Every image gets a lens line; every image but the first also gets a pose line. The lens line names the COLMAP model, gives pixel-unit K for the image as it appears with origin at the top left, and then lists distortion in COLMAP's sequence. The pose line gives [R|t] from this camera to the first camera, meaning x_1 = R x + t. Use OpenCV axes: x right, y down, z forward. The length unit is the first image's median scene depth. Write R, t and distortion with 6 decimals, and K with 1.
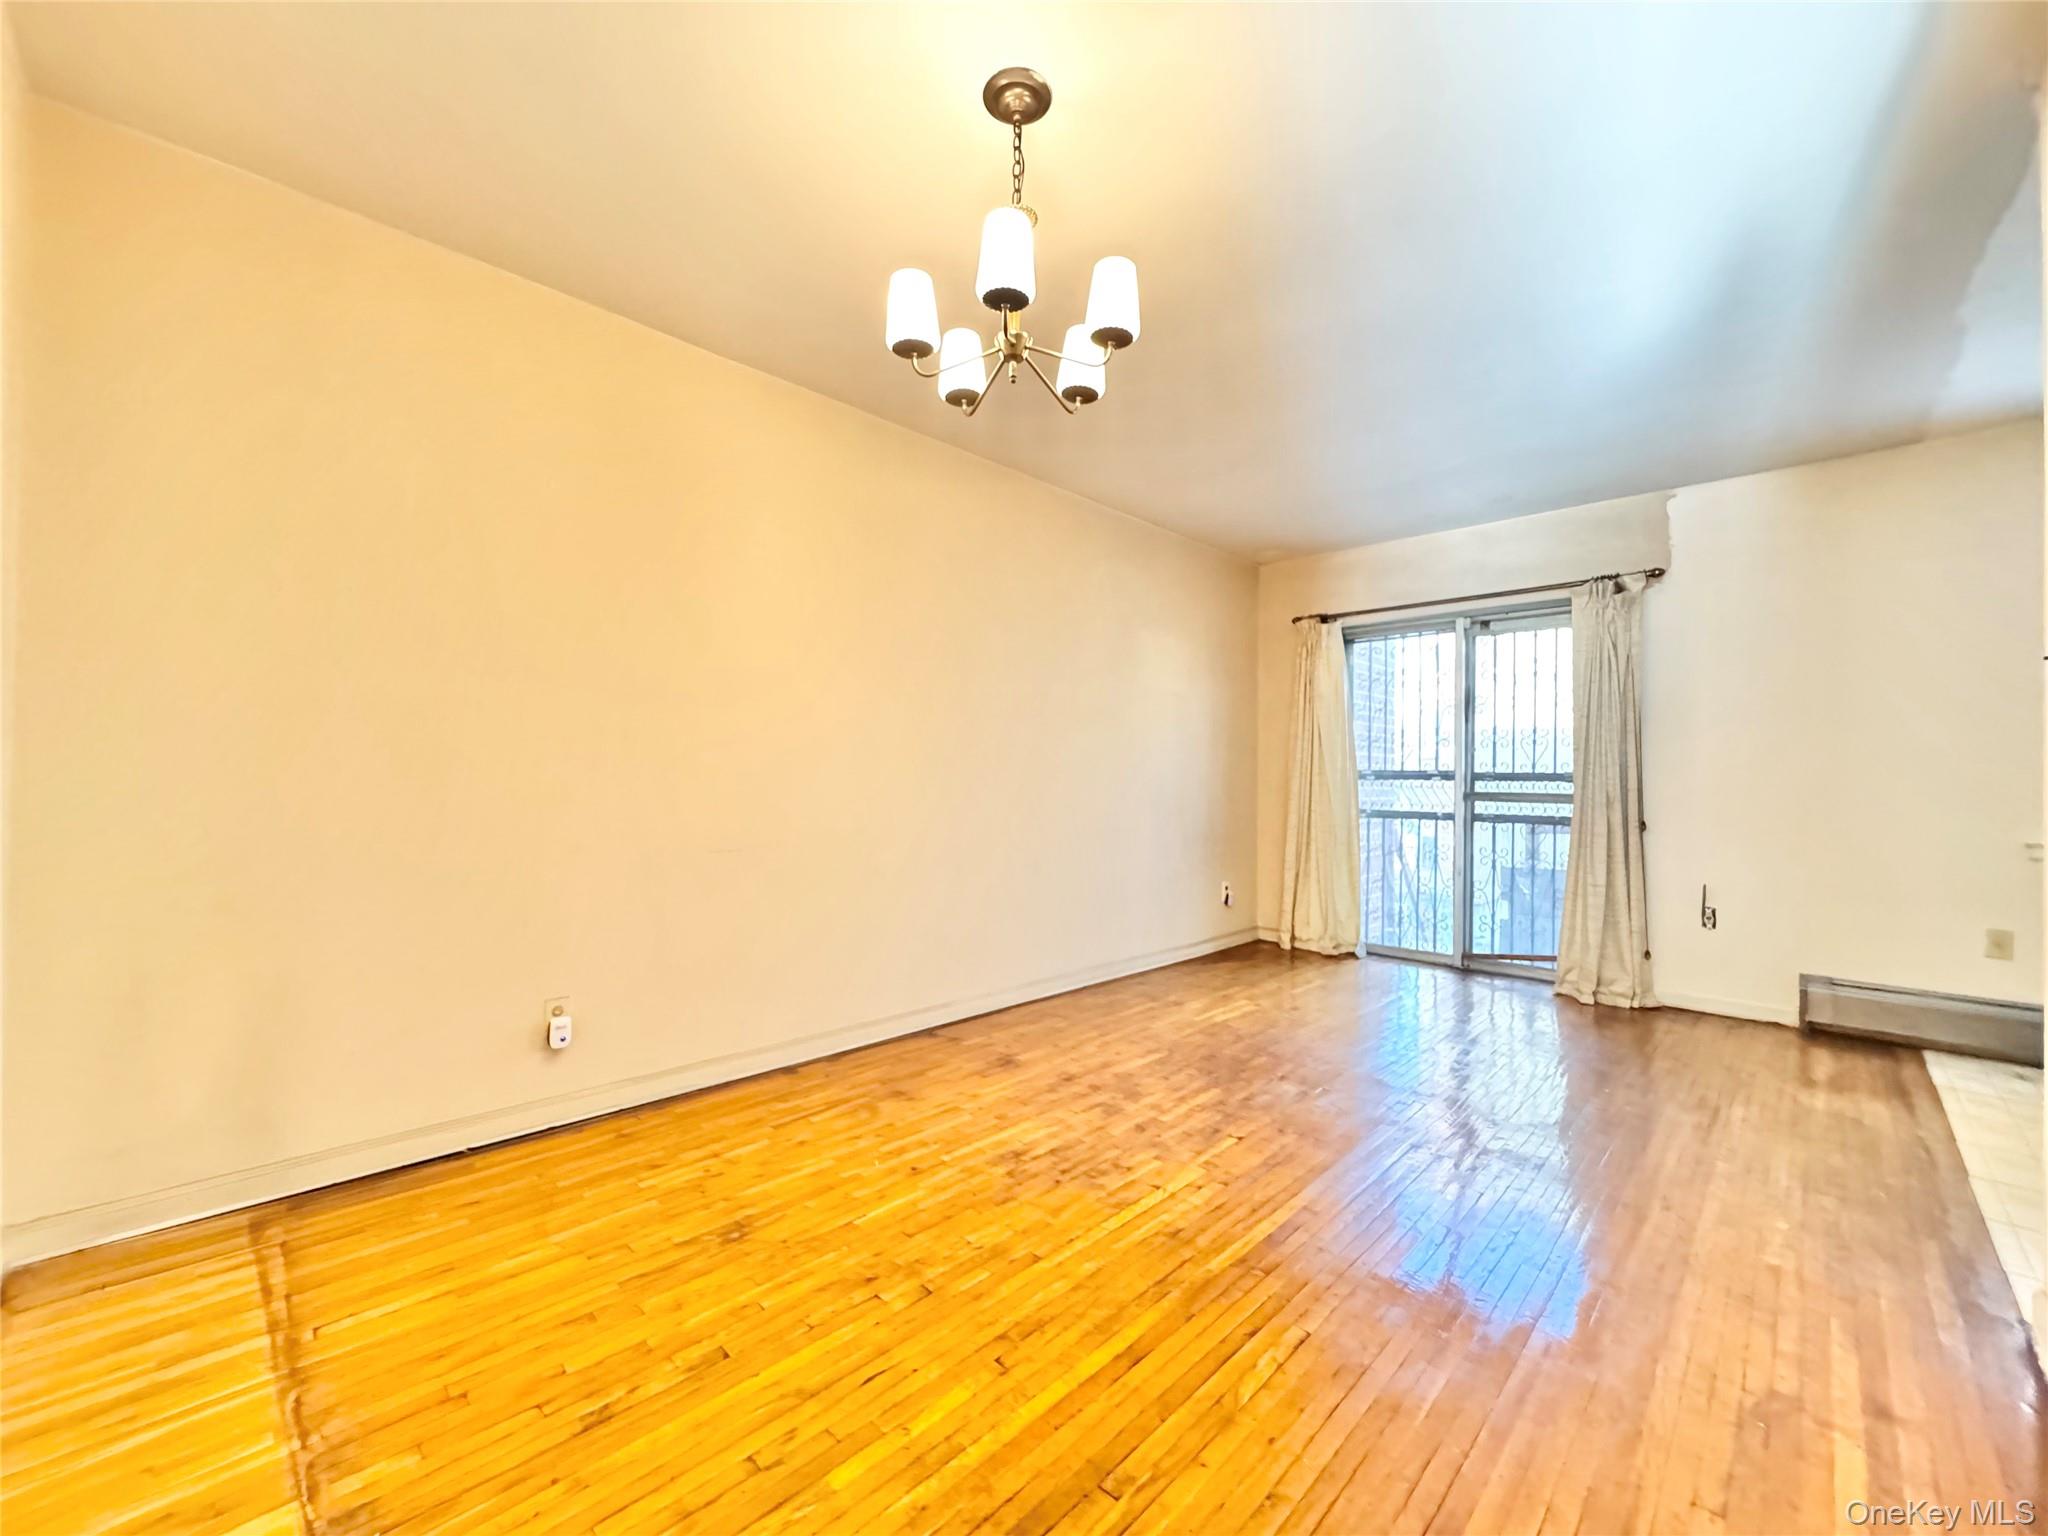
lens RADIAL K [[816.2, 0, 1018.7], [0, 816.2, 765.2], [0, 0, 1]] dist [-0.000833, -0.000433]
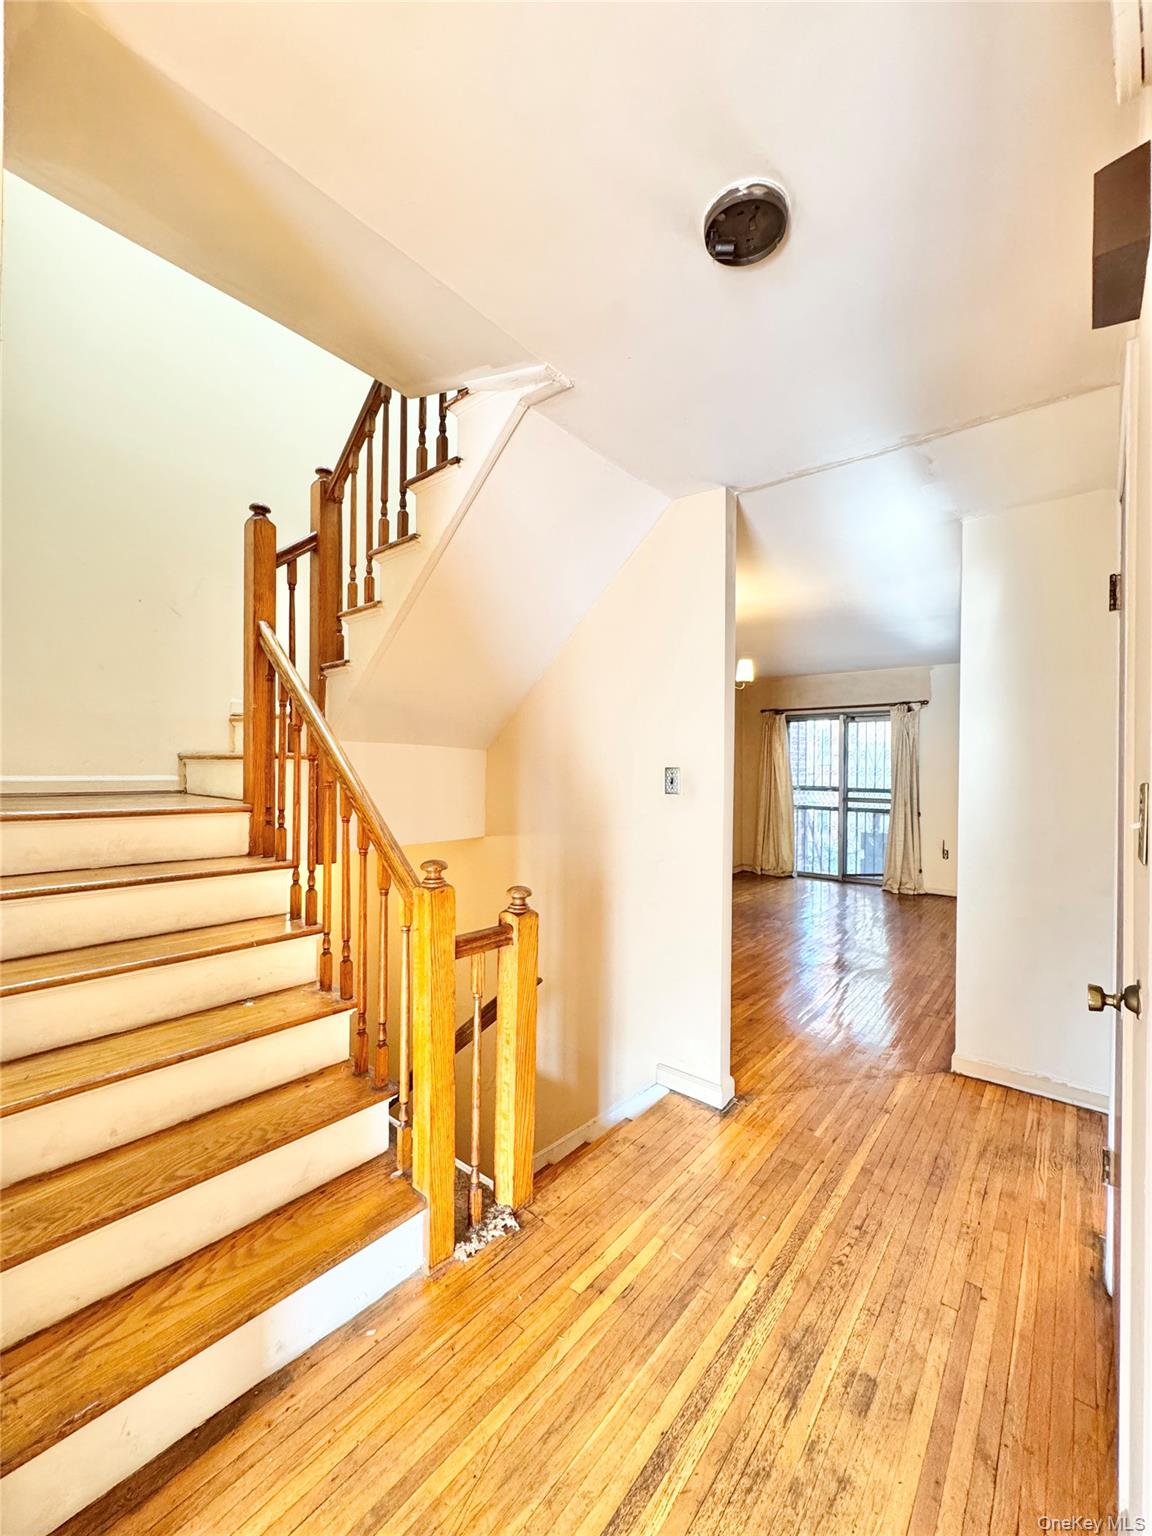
lens RADIAL K [[612.1, 0, 570.7], [0, 612.1, 763.7], [0, 0, 1]] dist [-0.000833, -0.000433]
pose [[0.996463, -0.001891, 0.084010, -0.283615], [0.001270, 0.999972, 0.007442, -0.066253], [-0.084022, -0.007308, 0.996437, -0.508251]]
